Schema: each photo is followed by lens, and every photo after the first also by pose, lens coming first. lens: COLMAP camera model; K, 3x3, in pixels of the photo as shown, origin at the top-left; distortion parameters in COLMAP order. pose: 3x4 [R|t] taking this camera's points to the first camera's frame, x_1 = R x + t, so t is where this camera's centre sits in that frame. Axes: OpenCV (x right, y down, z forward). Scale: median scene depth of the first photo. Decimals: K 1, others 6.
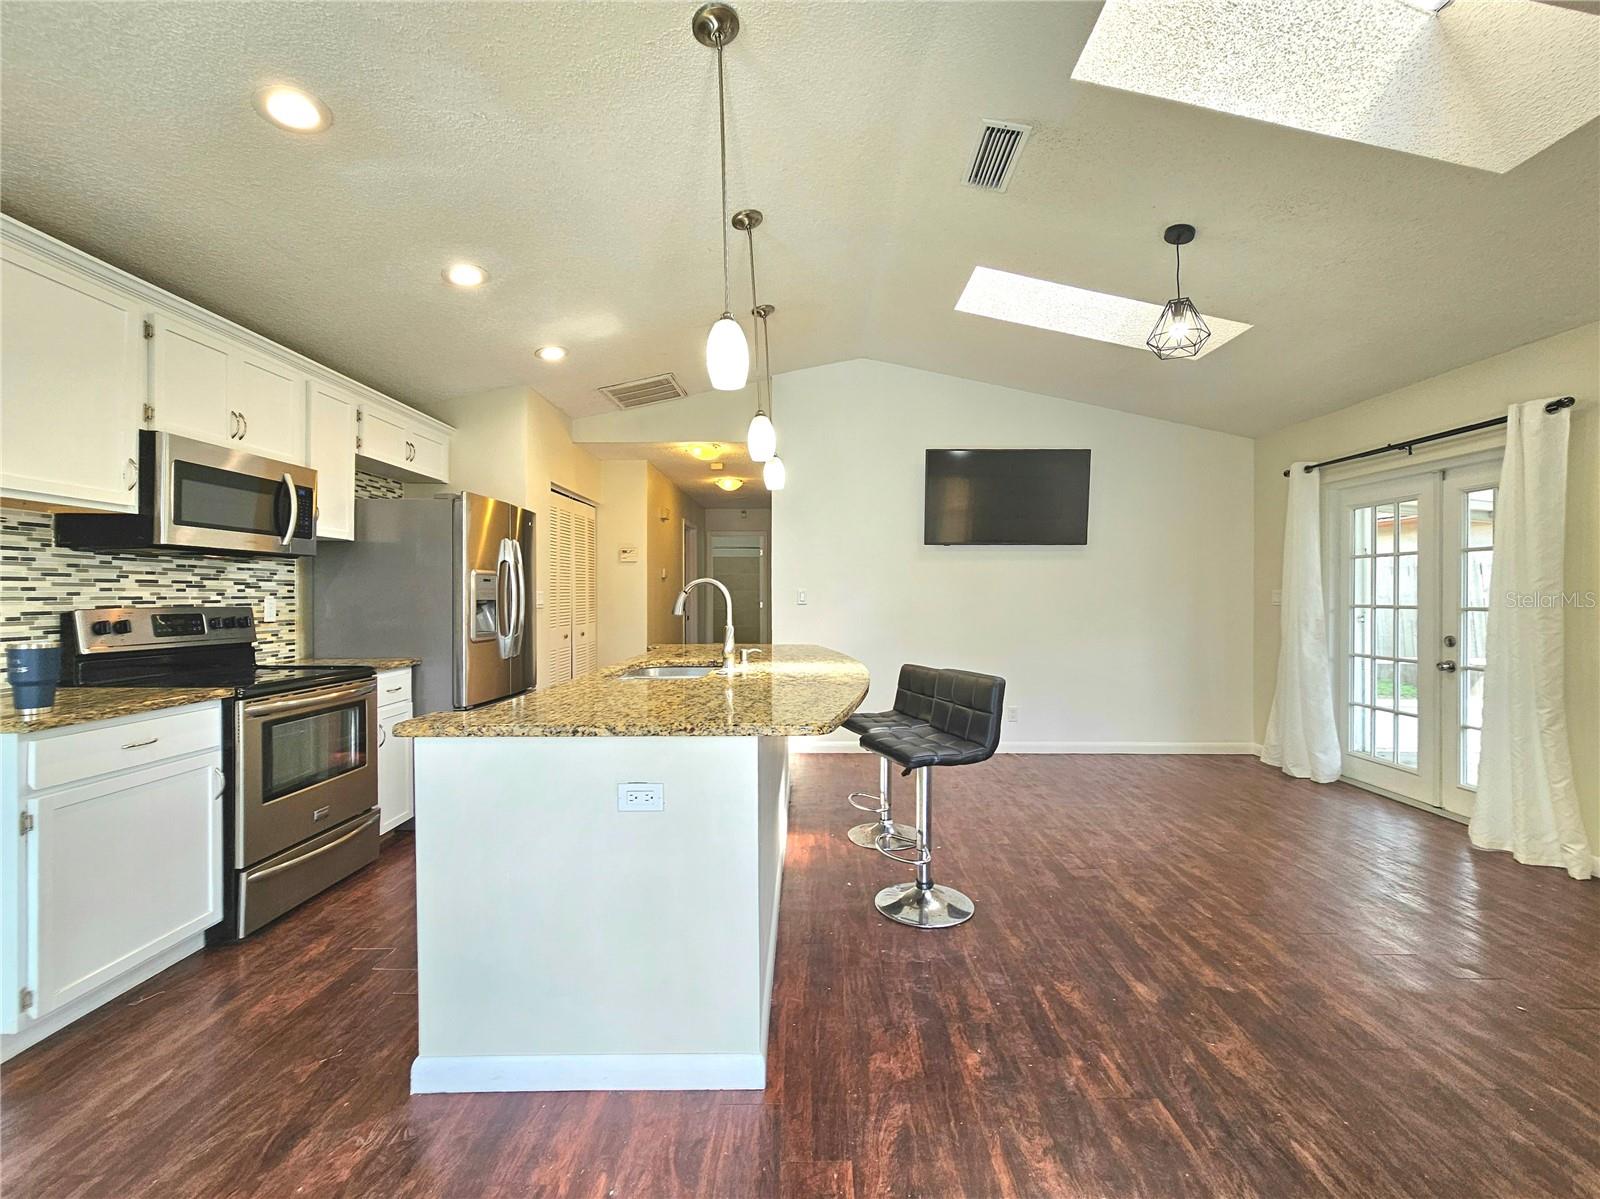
lens RADIAL K [[667.4, 0, 818.0], [0, 667.4, 595.6], [0, 0, 1]] dist [-0.002028, -0.000437]
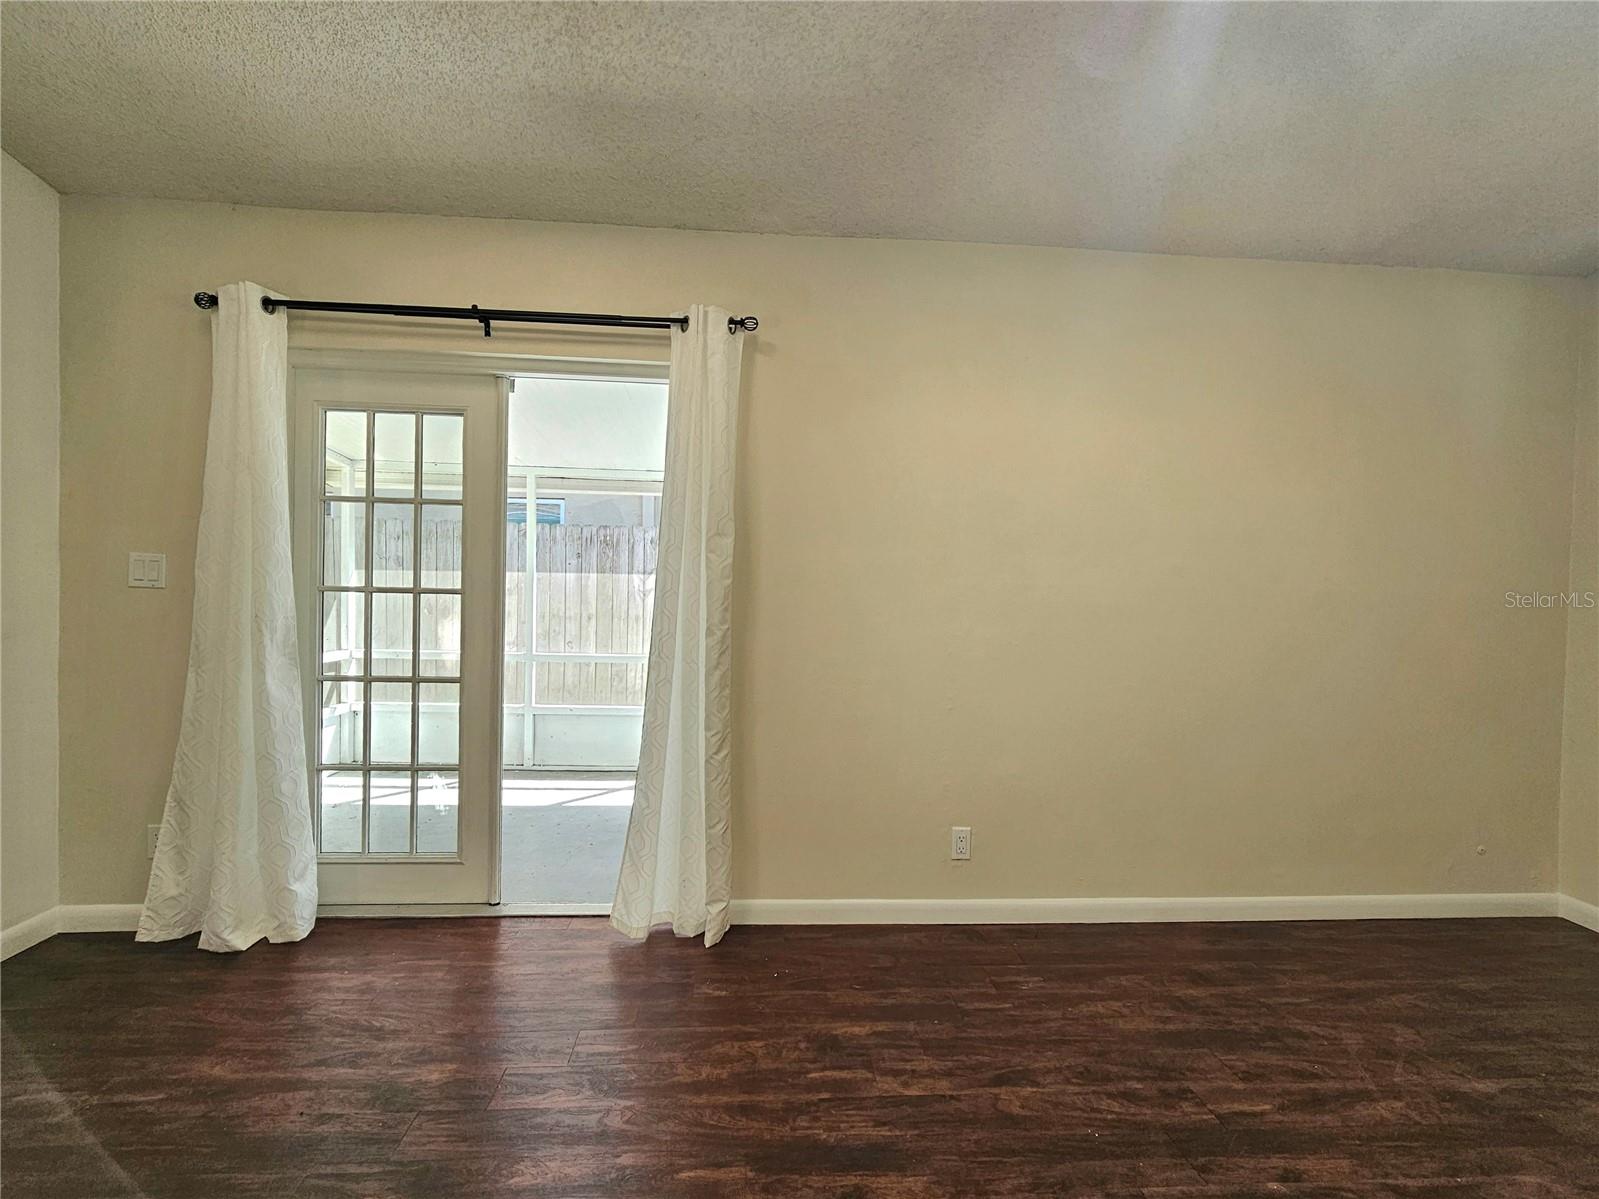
lens RADIAL K [[768.7, 0, 795.7], [0, 768.7, 600.9], [0, 0, 1]] dist [0.009596, -0.000094]
pose [[-0.053299, -0.022201, 0.998332, 0.234209], [-0.018201, 0.999608, 0.021258, 0.008136], [-0.998413, -0.017038, -0.053682, 0.990761]]
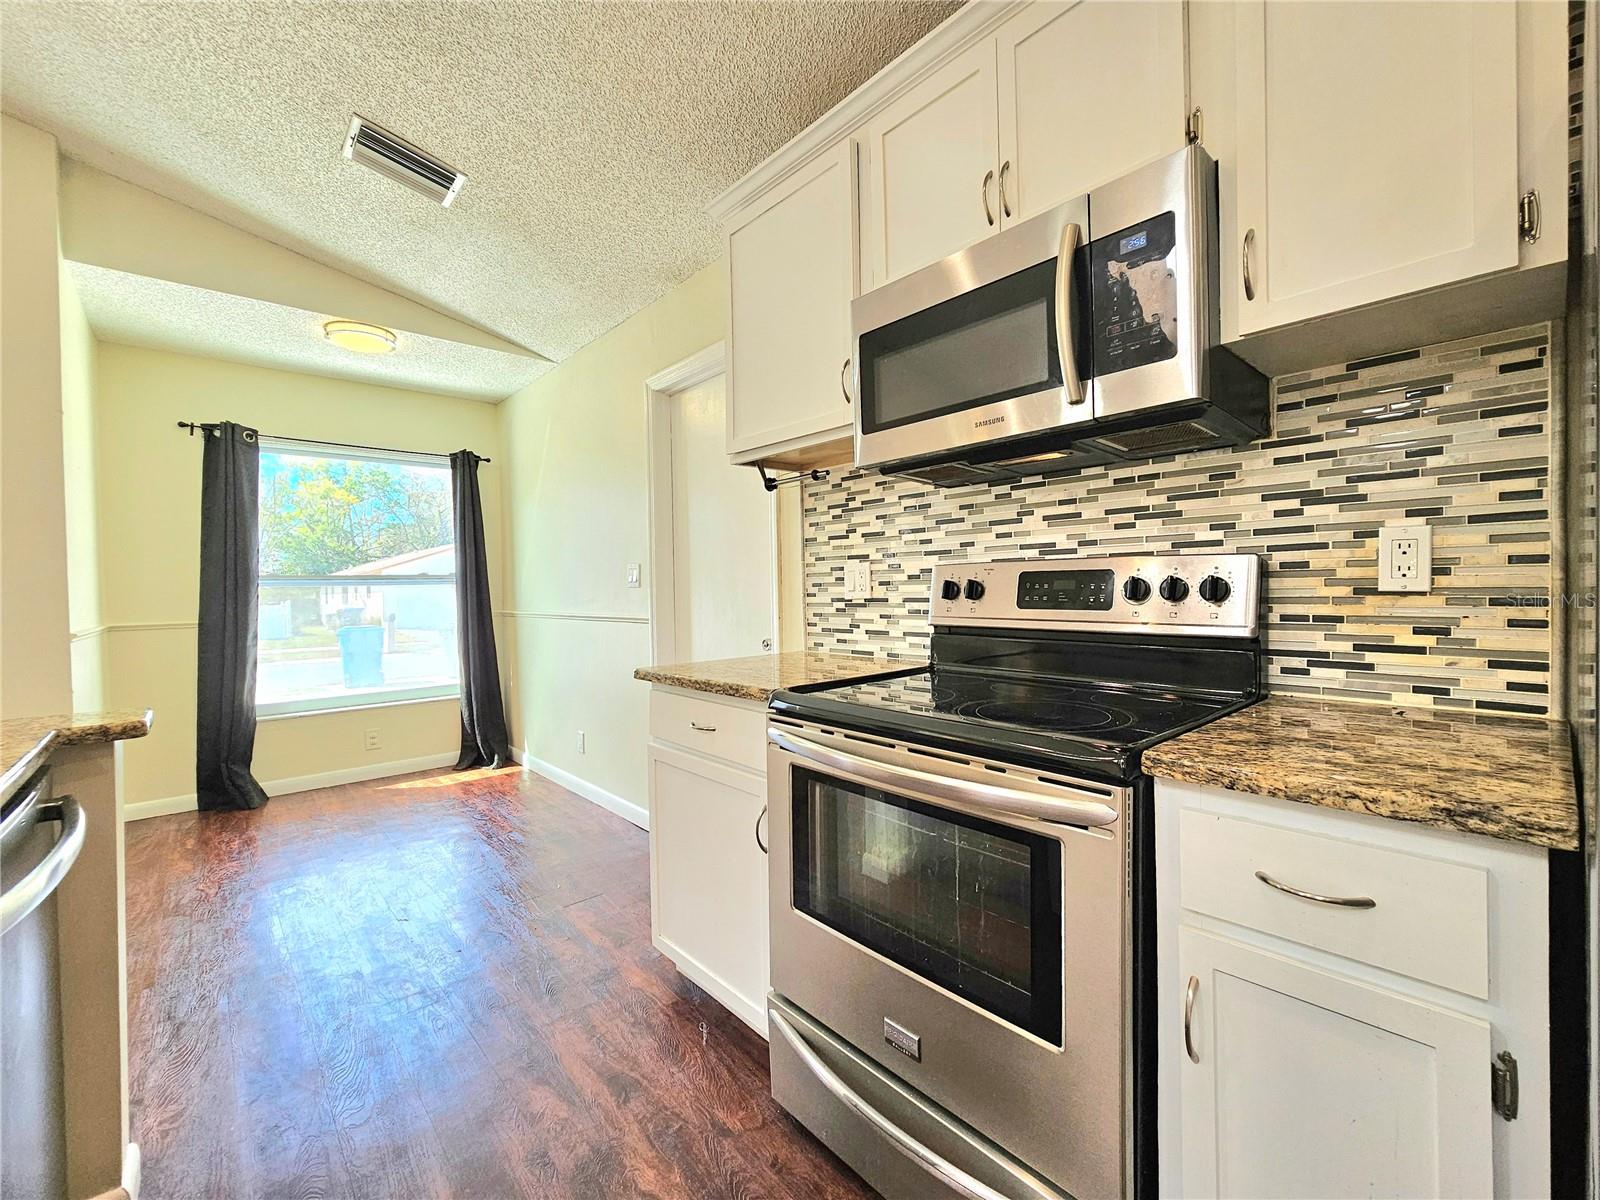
lens RADIAL K [[667.4, 0, 807.1], [0, 667.4, 599.6], [0, 0, 1]] dist [-0.002028, -0.000437]
pose [[-0.754717, 0.025674, -0.655548, -0.386100], [0.018372, 0.999669, 0.018000, 0.034049], [0.655793, 0.001541, -0.754939, 1.153992]]
